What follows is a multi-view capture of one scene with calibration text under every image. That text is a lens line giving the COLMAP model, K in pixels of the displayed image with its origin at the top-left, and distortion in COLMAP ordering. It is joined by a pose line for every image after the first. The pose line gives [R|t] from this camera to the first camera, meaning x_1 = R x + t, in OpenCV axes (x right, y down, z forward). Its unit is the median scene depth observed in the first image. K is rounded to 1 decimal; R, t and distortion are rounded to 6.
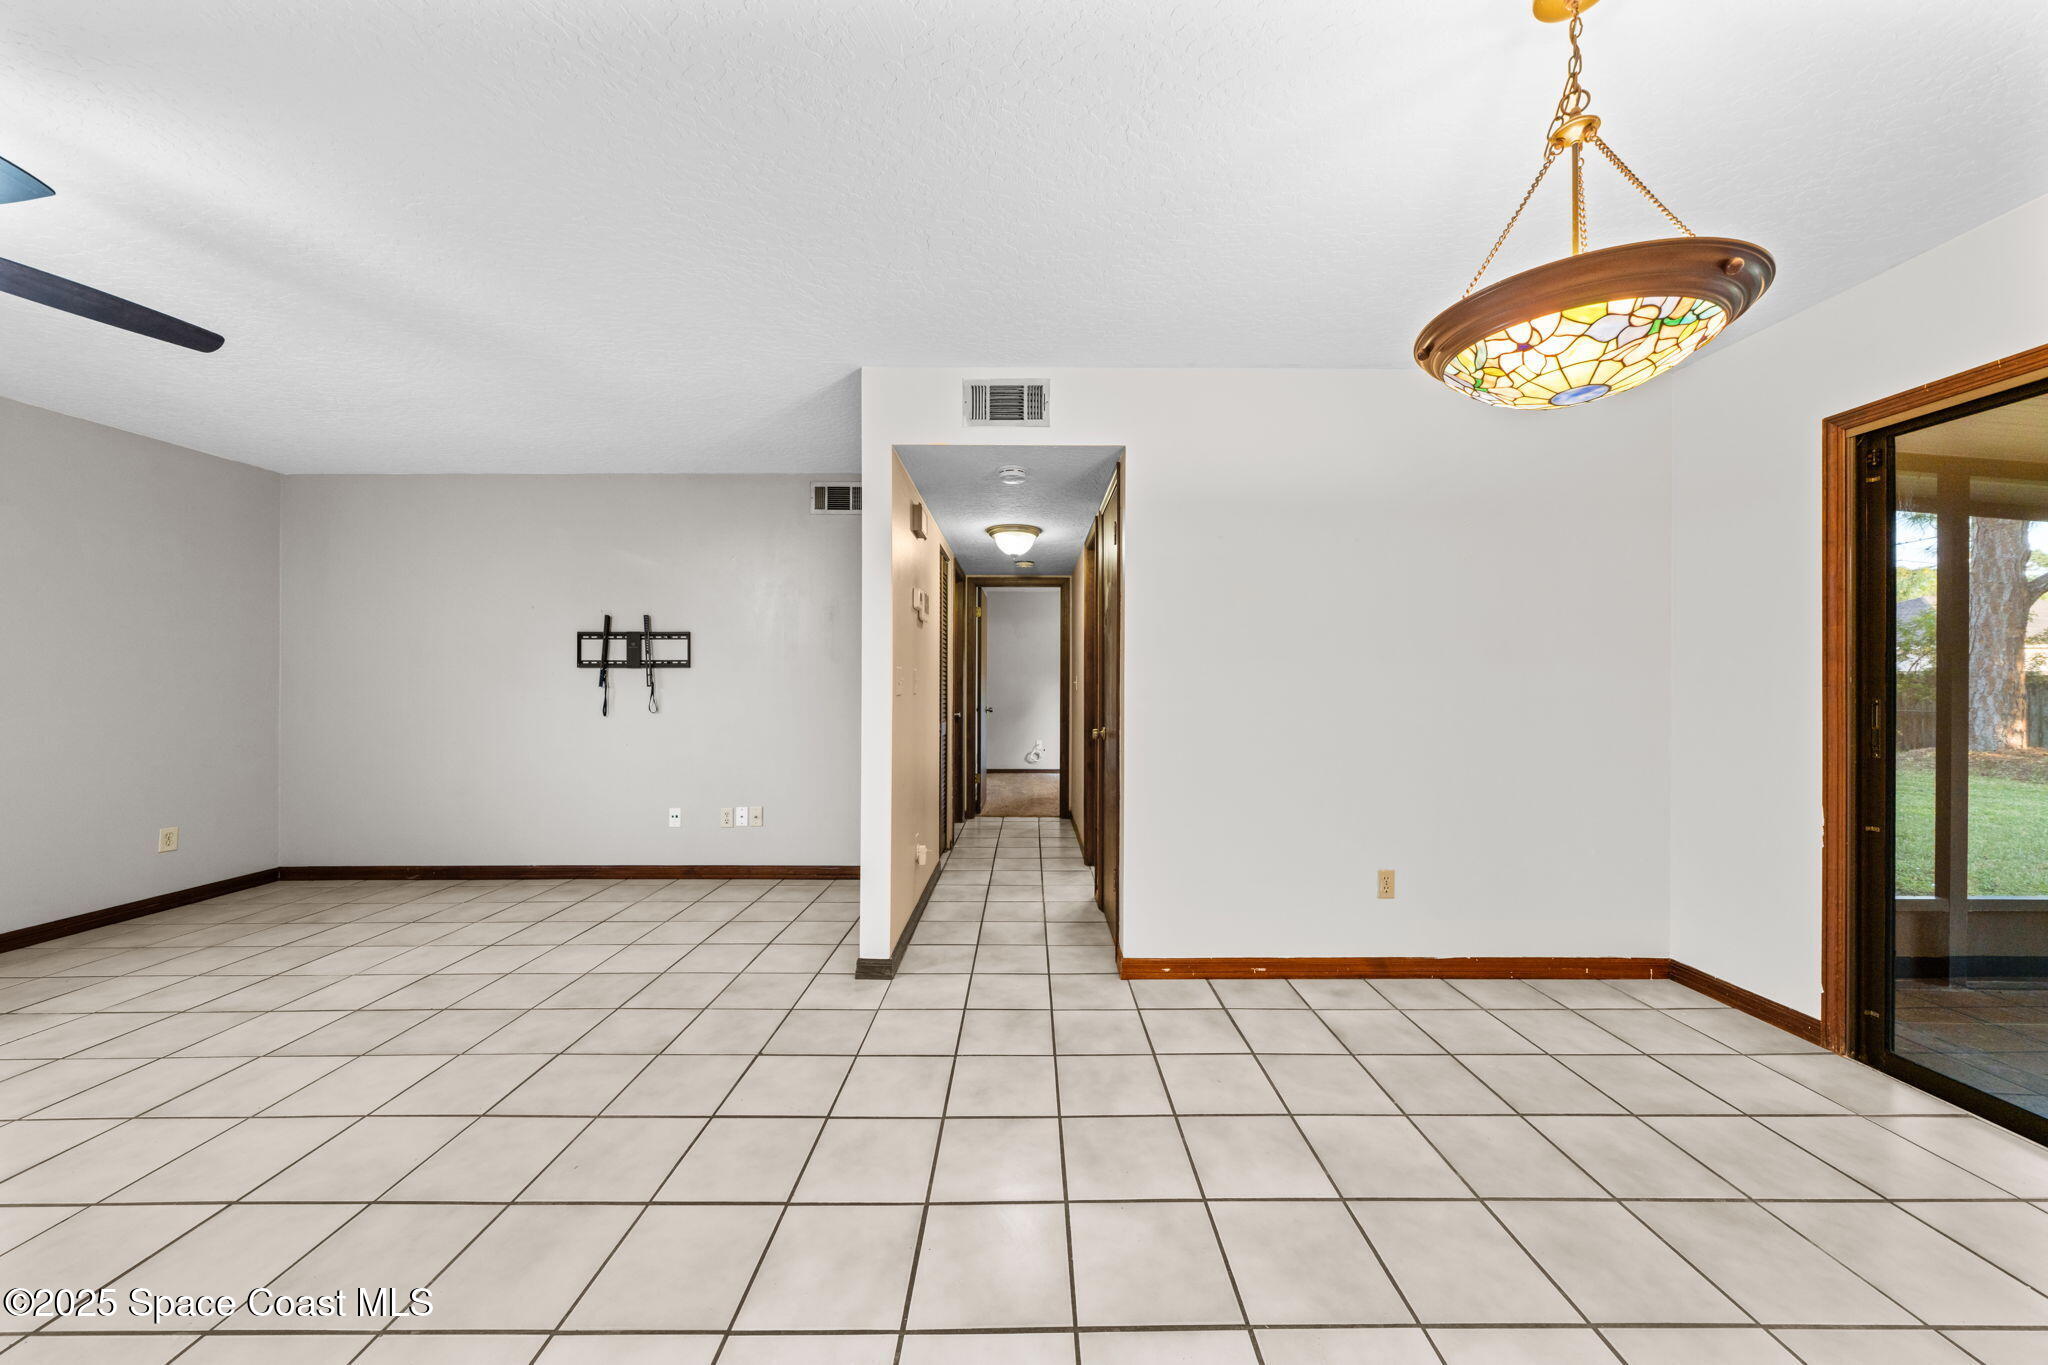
lens RADIAL K [[694.5, 0, 1035.7], [0, 694.5, 688.4], [0, 0, 1]] dist [0.000923, -0.000590]
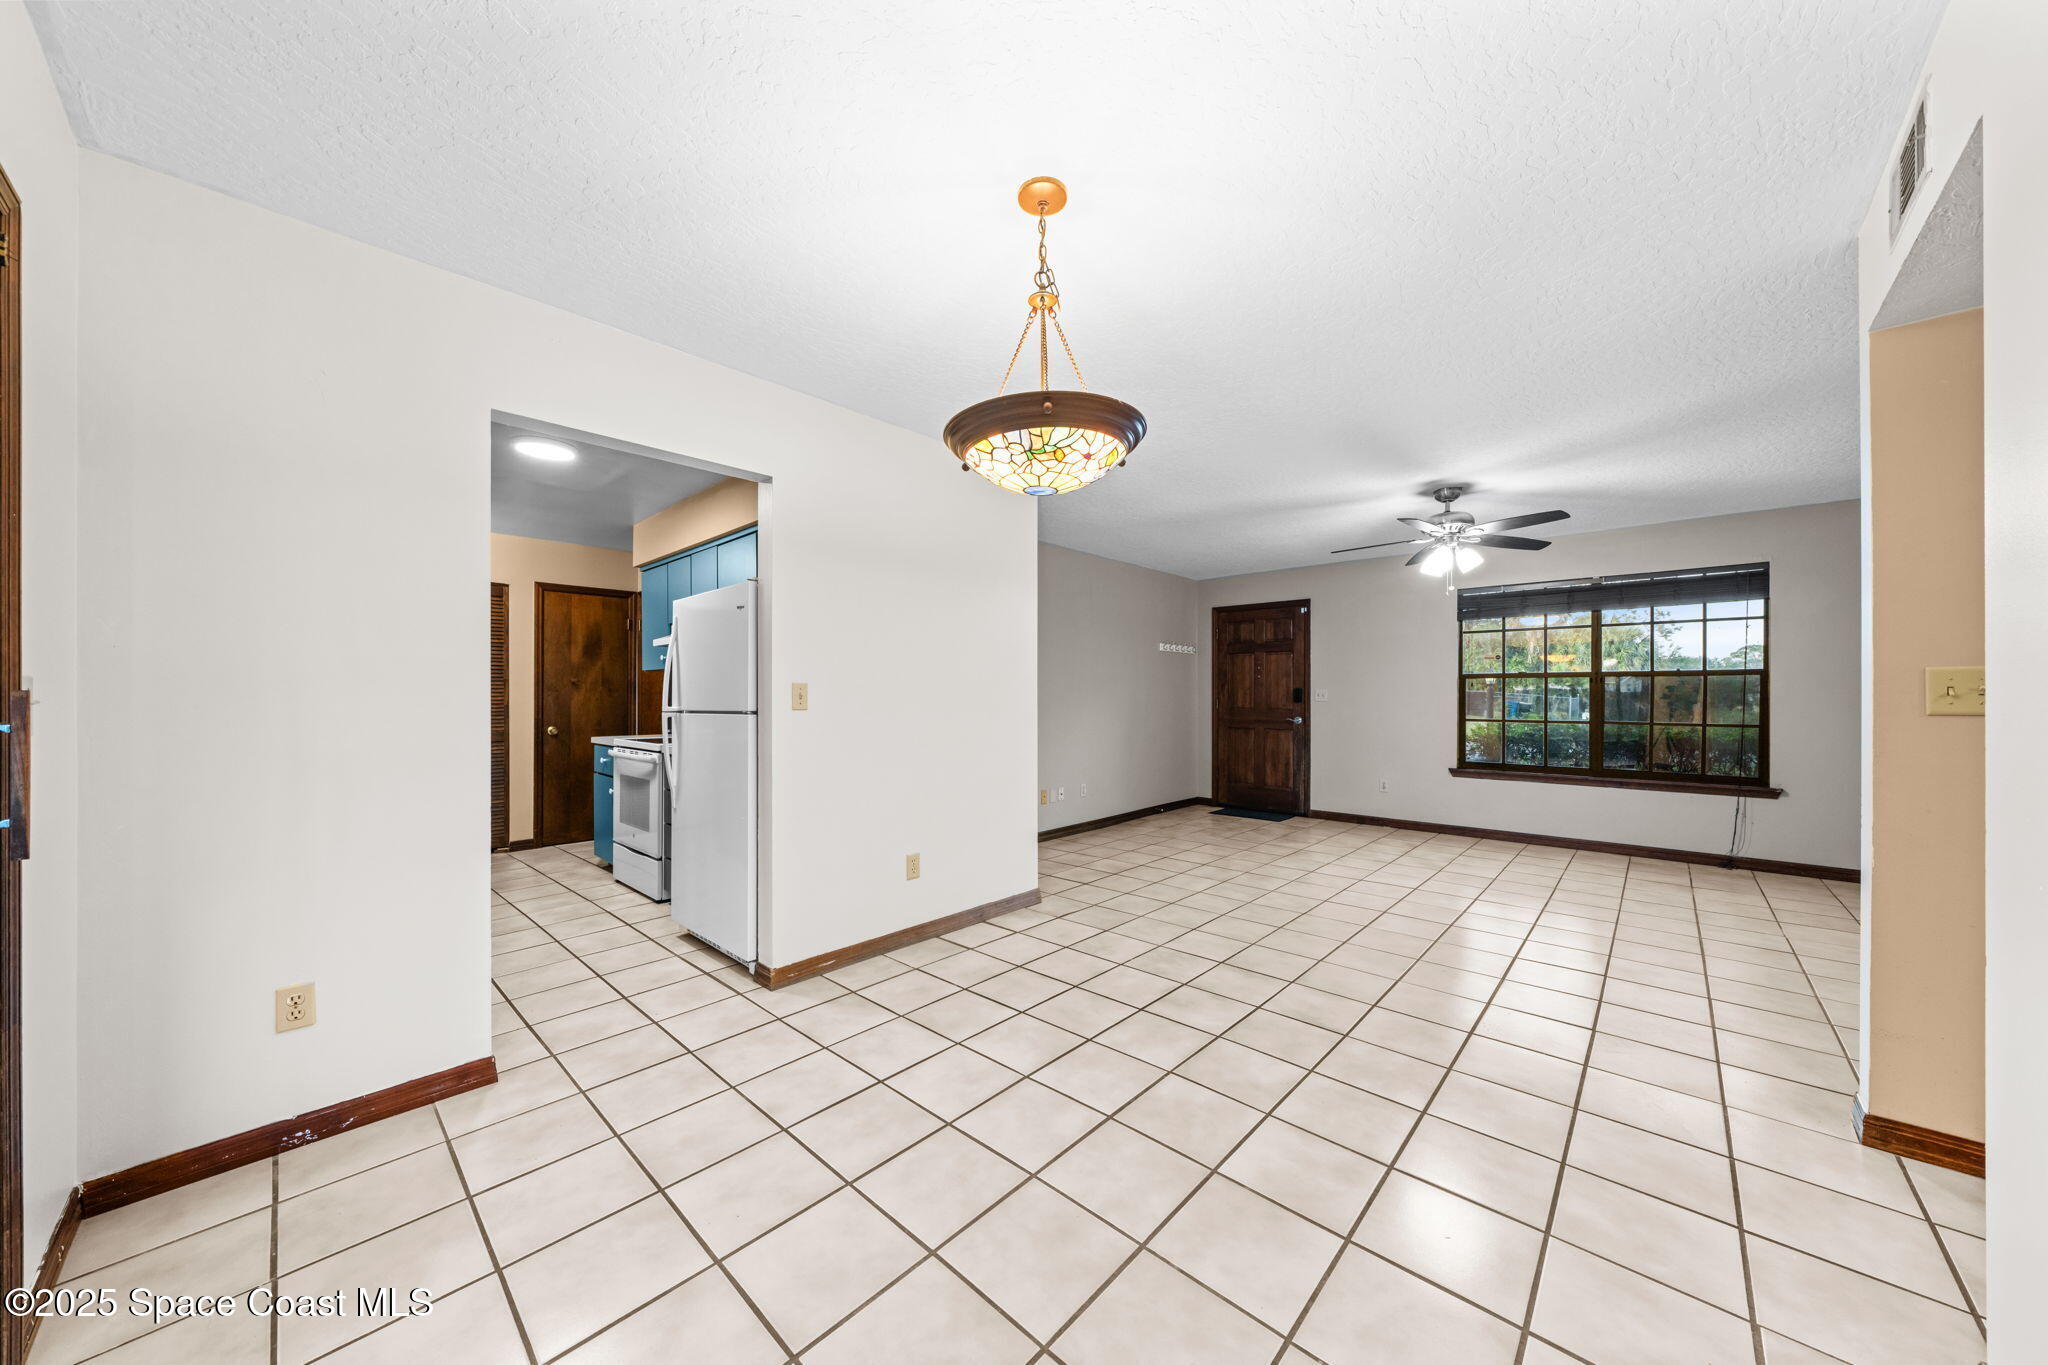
lens RADIAL K [[694.5, 0, 1031.1], [0, 694.5, 694.8], [0, 0, 1]] dist [0.000923, -0.000590]
pose [[-0.684292, -0.002573, -0.729204, 0.543300], [-0.004304, 0.999991, 0.000511, -0.003952], [0.729196, 0.003488, -0.684296, 0.580376]]
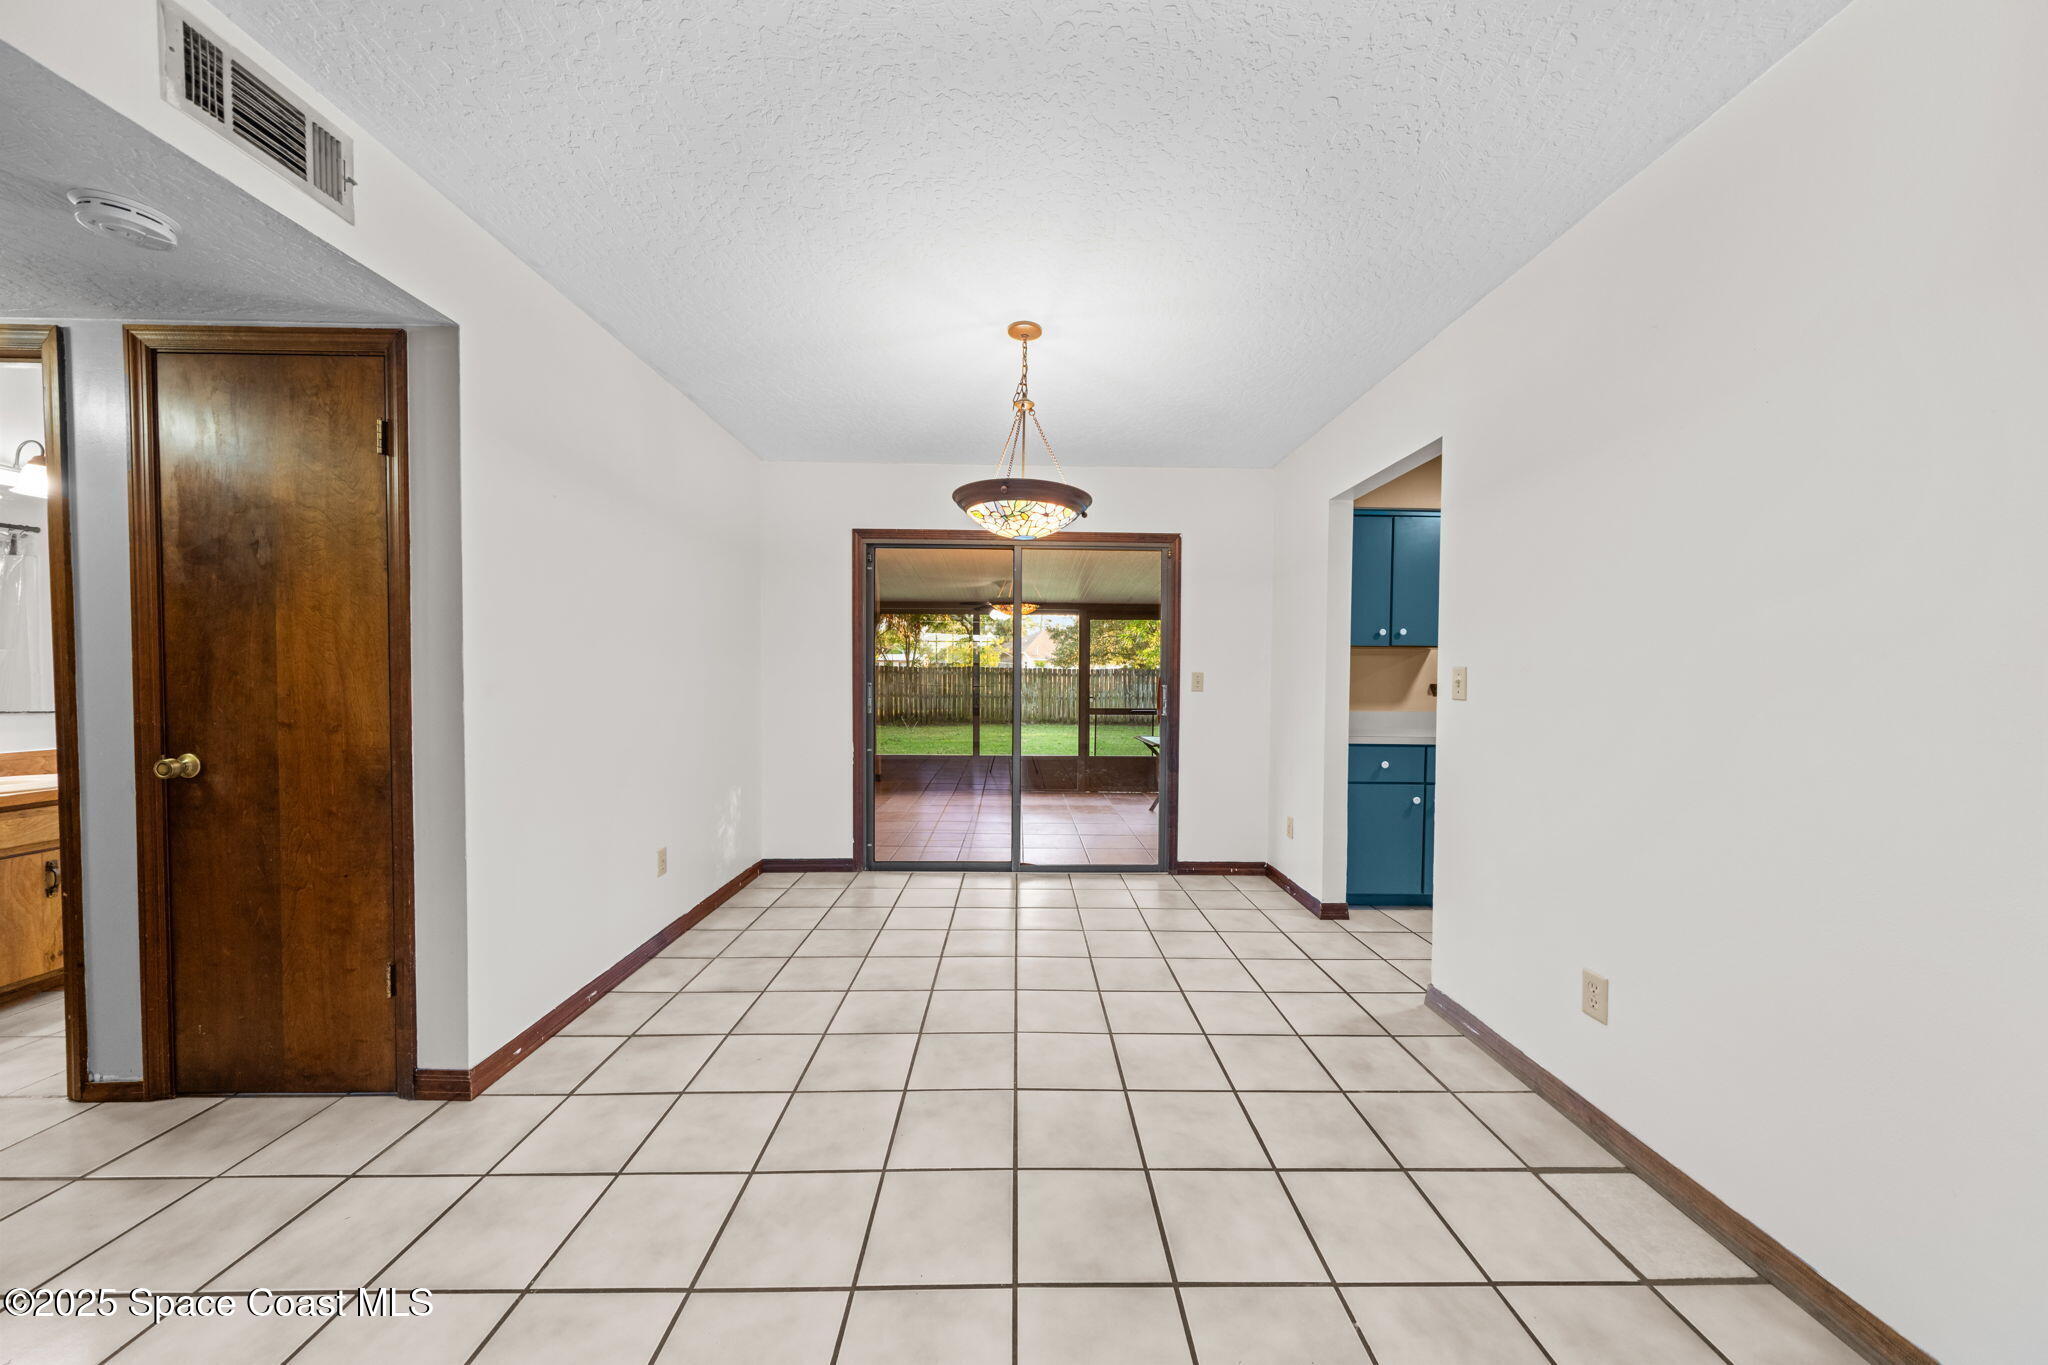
lens RADIAL K [[694.5, 0, 1026.0], [0, 694.5, 693.9], [0, 0, 1]] dist [0.000923, -0.000590]
pose [[-0.000778, -0.031499, 0.999503, -0.374682], [-0.004354, 0.999494, 0.031496, -0.008522], [-0.999990, -0.004327, -0.000915, 0.296916]]
